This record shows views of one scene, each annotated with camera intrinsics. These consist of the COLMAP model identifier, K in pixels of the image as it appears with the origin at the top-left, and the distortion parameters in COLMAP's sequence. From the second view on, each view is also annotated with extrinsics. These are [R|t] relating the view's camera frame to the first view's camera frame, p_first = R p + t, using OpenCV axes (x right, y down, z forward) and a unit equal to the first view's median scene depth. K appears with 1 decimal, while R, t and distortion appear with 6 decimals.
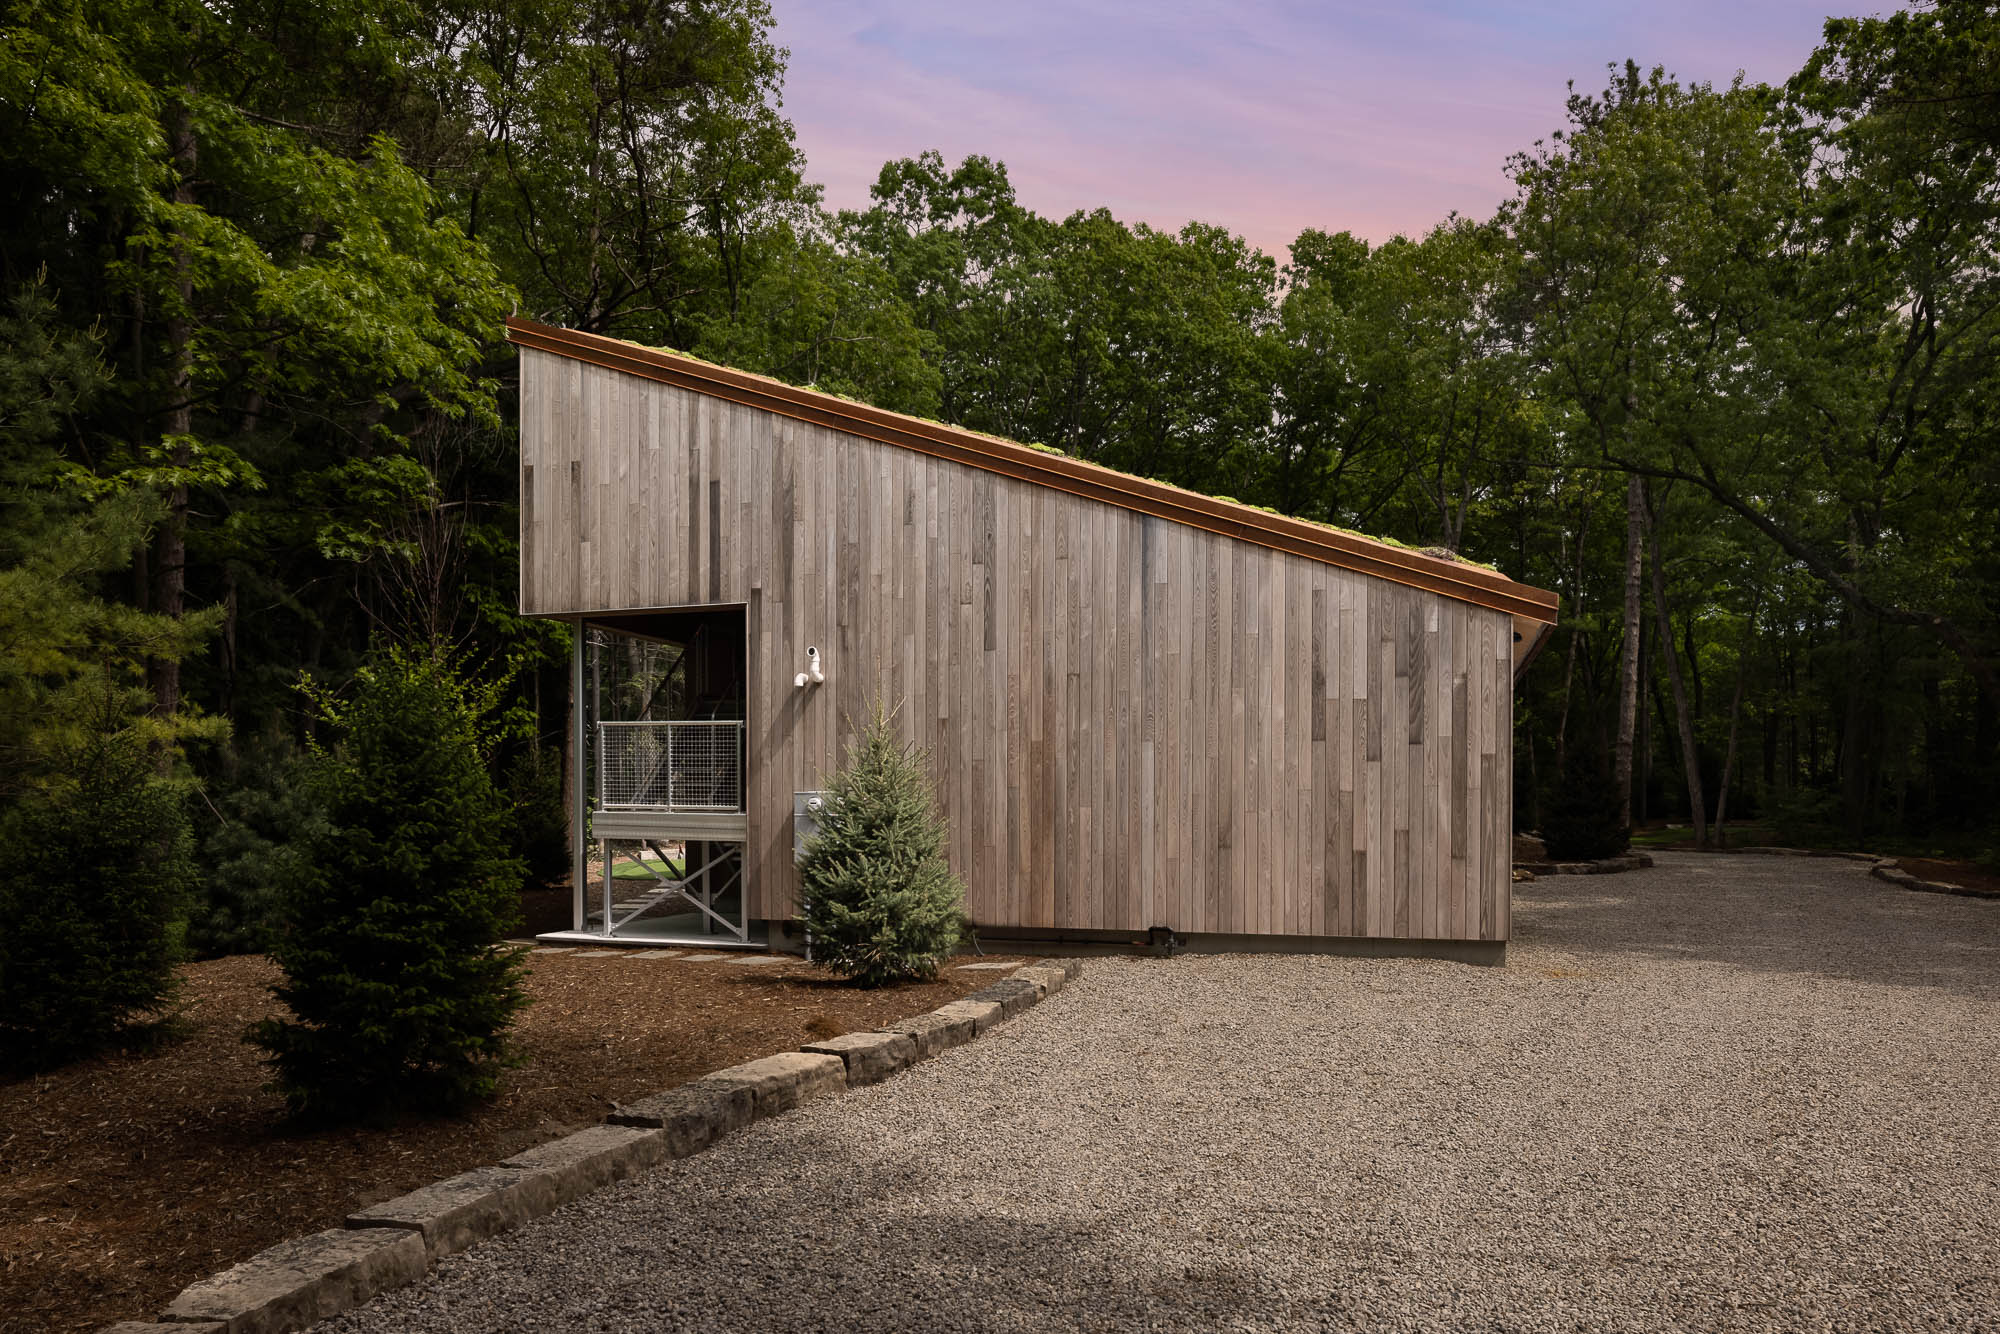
lens RADIAL K [[1388.0, 0, 965.7], [0, 1388.0, 789.2], [0, 0, 1]] dist [0.002437, -0.002872]
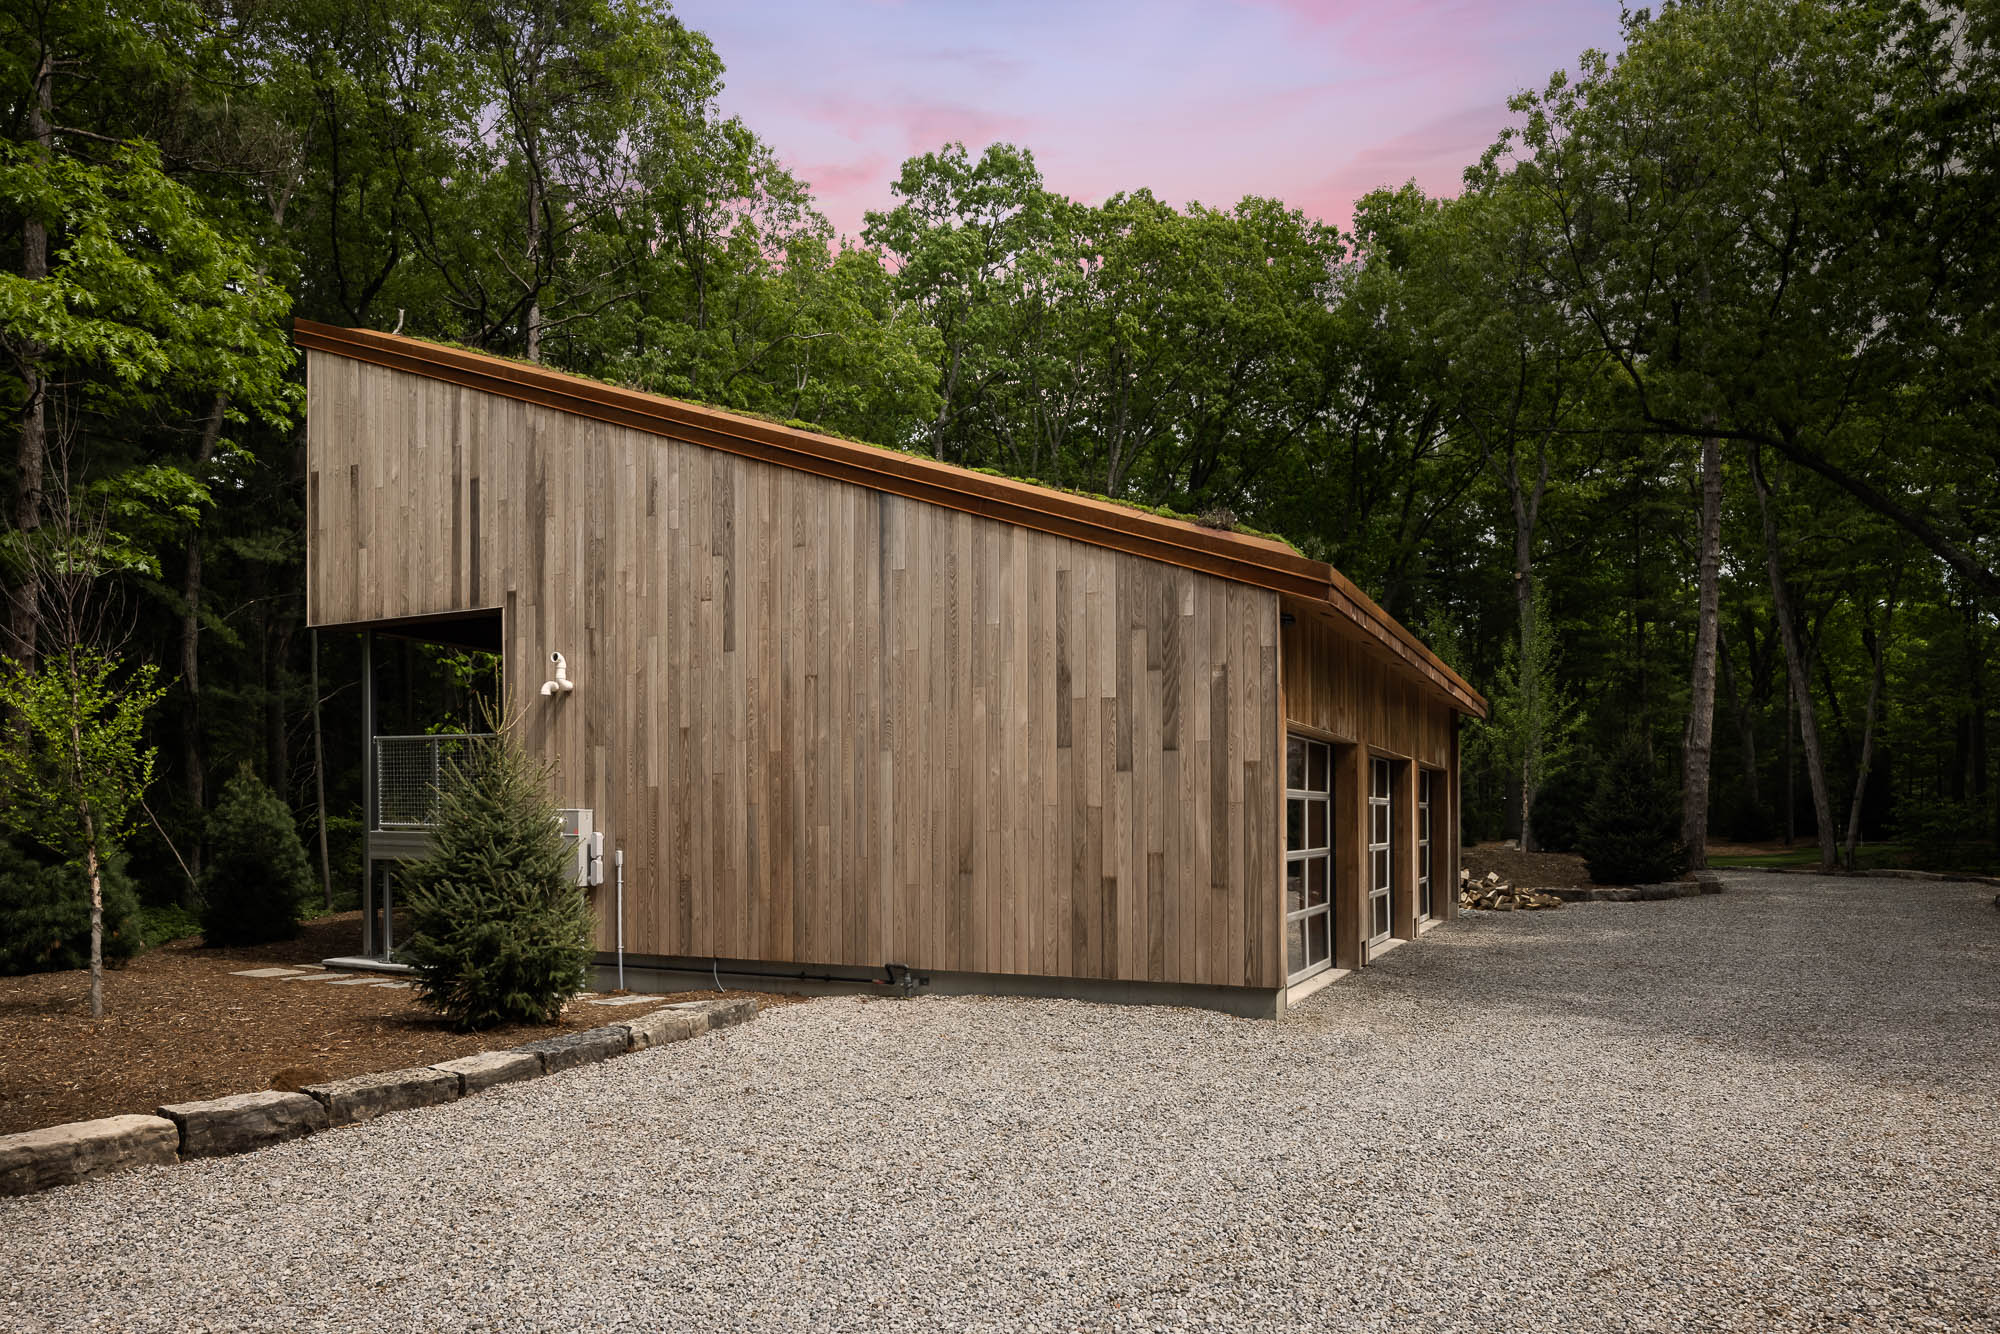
lens RADIAL K [[1388.0, 0, 904.6], [0, 1388.0, 795.8], [0, 0, 1]] dist [0.002437, -0.002872]
pose [[0.985282, -0.005083, -0.170859, 0.276441], [0.003885, 0.999966, -0.007340, 0.000447], [0.170890, 0.006568, 0.985268, 0.132657]]
